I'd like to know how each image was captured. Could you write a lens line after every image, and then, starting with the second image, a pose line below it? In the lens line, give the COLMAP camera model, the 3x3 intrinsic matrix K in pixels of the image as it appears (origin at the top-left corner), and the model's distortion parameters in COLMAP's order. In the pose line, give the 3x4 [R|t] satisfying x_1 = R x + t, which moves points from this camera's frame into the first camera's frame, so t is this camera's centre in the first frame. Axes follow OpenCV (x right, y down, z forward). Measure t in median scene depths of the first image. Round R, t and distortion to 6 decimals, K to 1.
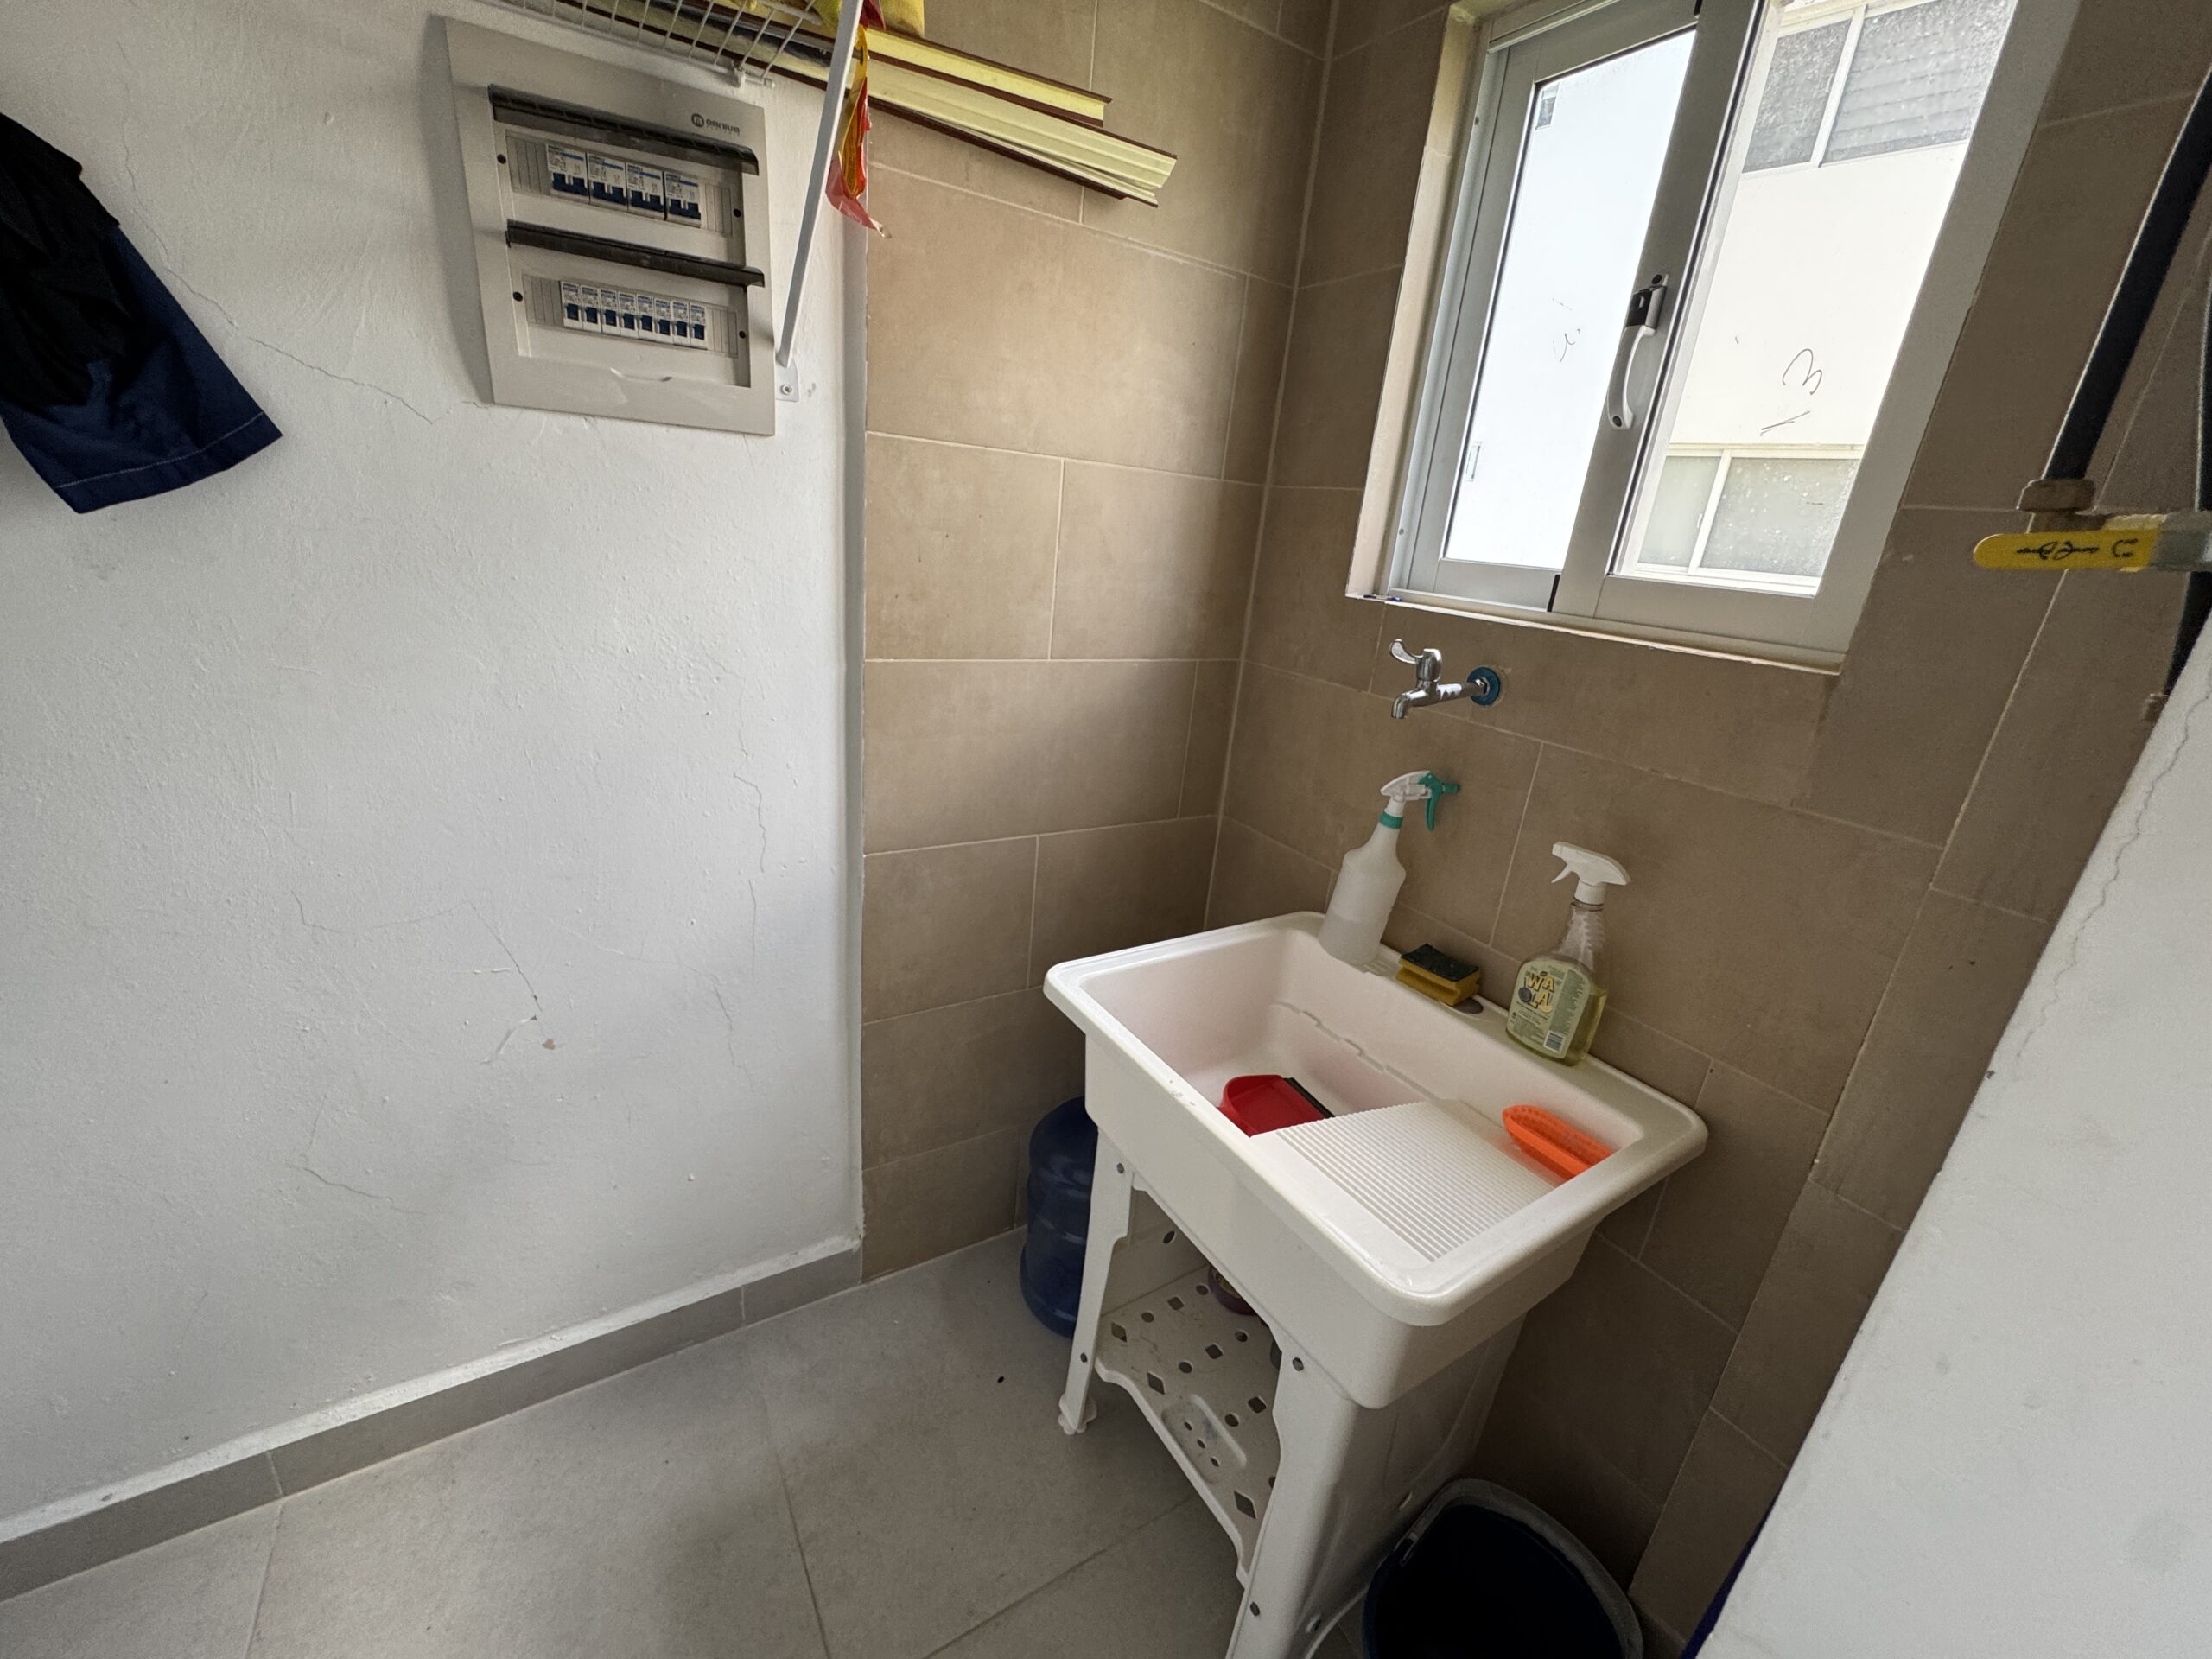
lens RADIAL K [[884.2, 0, 1105.6], [0, 884.2, 823.6], [0, 0, 1]] dist [-0.004210, 0.000452]
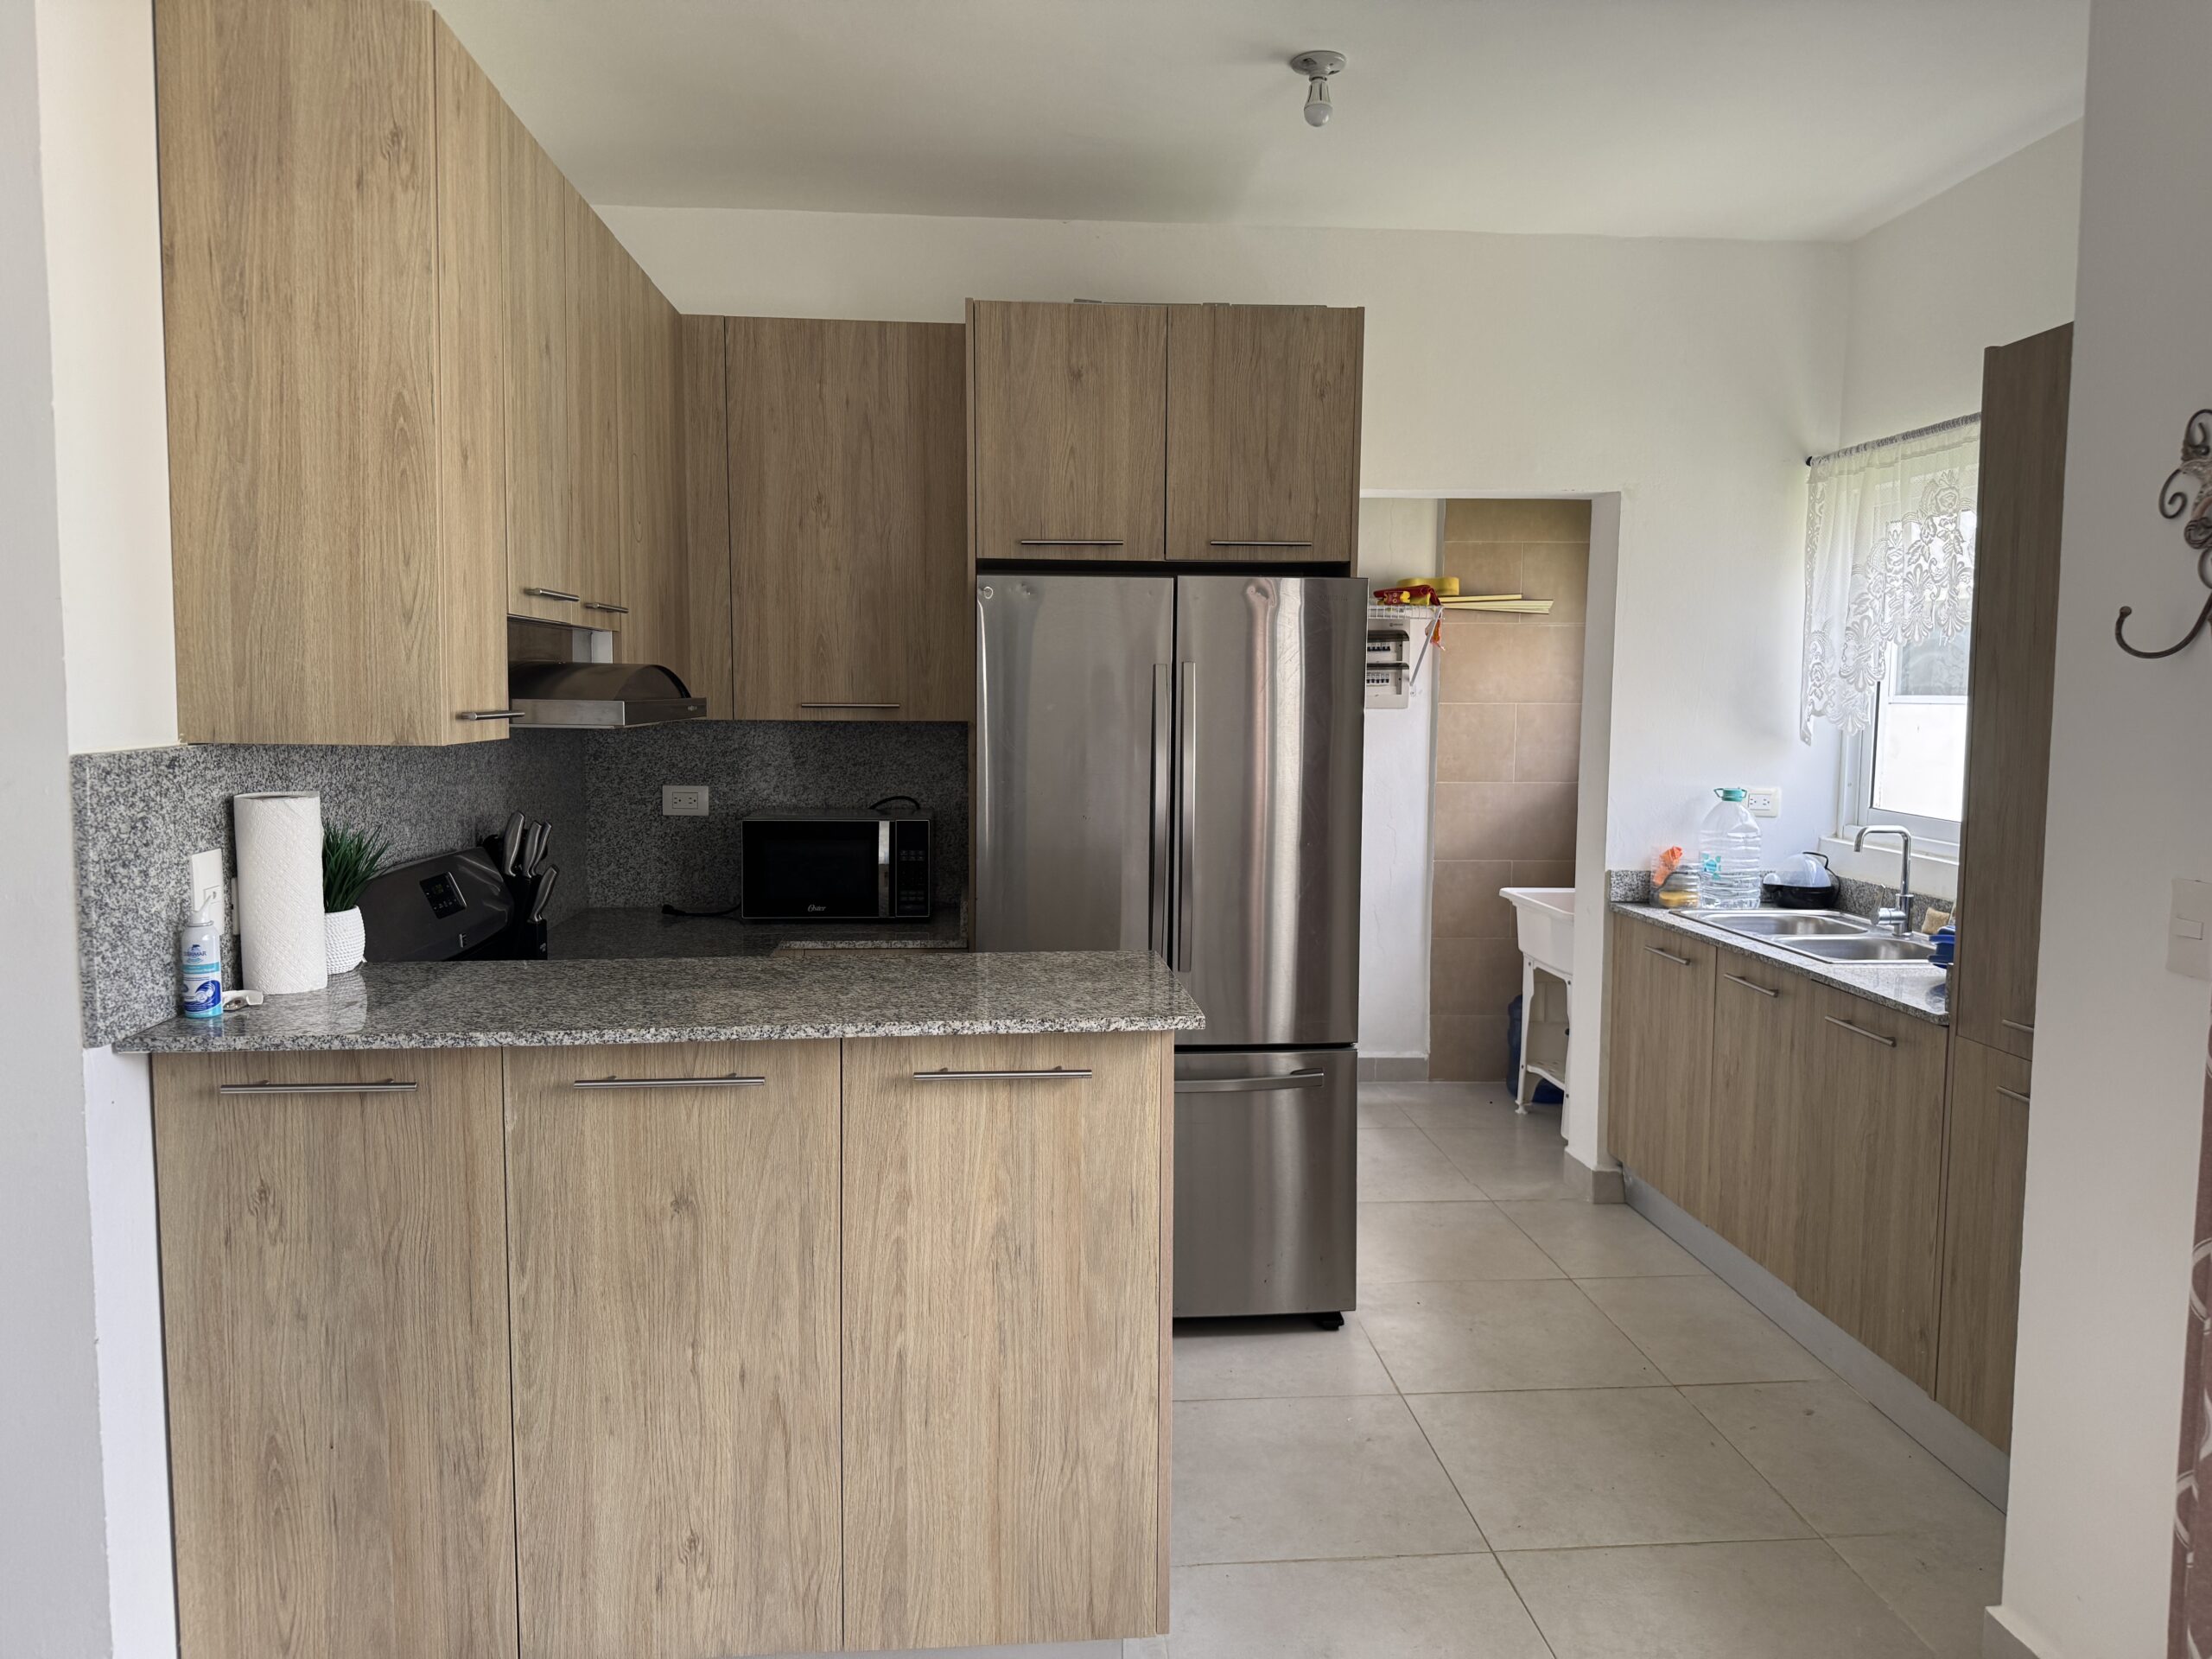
lens RADIAL K [[1547.7, 0, 1119.7], [0, 1547.7, 838.0], [0, 0, 1]] dist [0.070387, -0.086811]
pose [[0.887619, -0.048202, -0.458049, 1.270602], [-0.073776, 0.966787, -0.244703, 1.488947], [0.454631, 0.250996, 0.854583, -4.240006]]
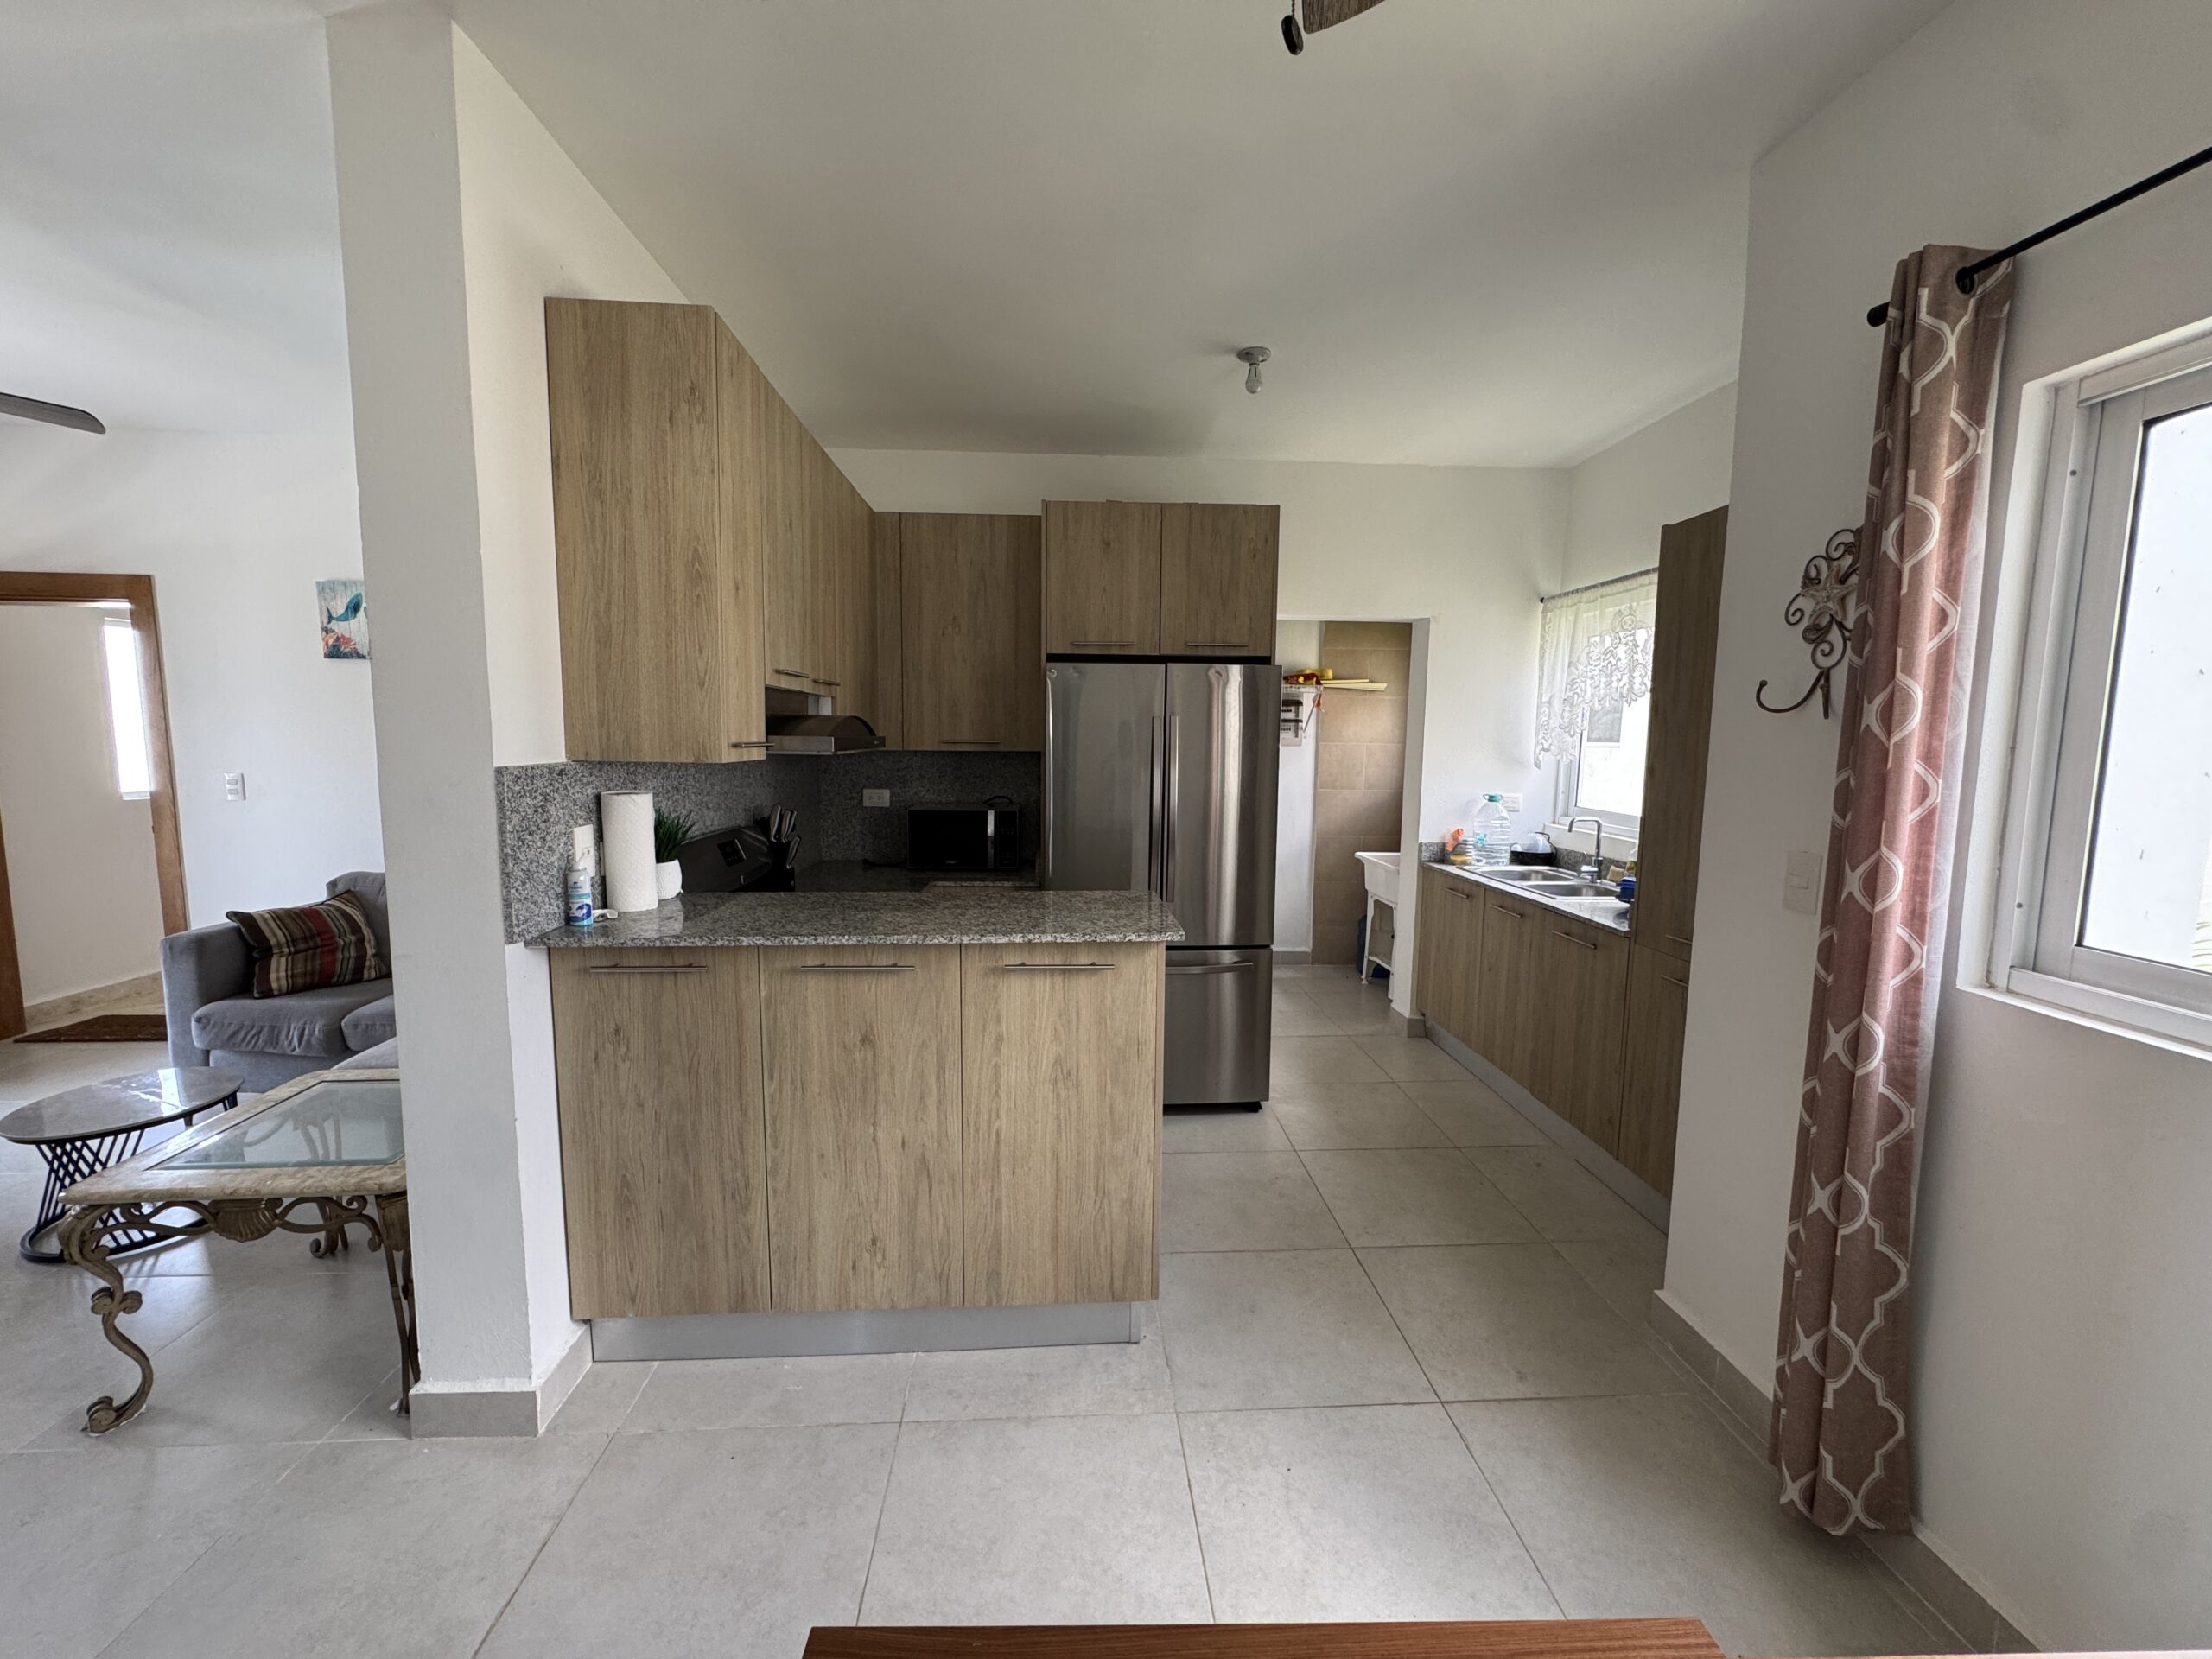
lens RADIAL K [[876.5, 0, 1115.2], [0, 876.5, 843.7], [0, 0, 1]] dist [0.000802, 0.000155]
pose [[0.880009, -0.030823, -0.473956, 1.162202], [-0.083815, 0.972153, -0.218845, 1.435517], [0.467503, 0.232310, 0.852920, -4.050844]]
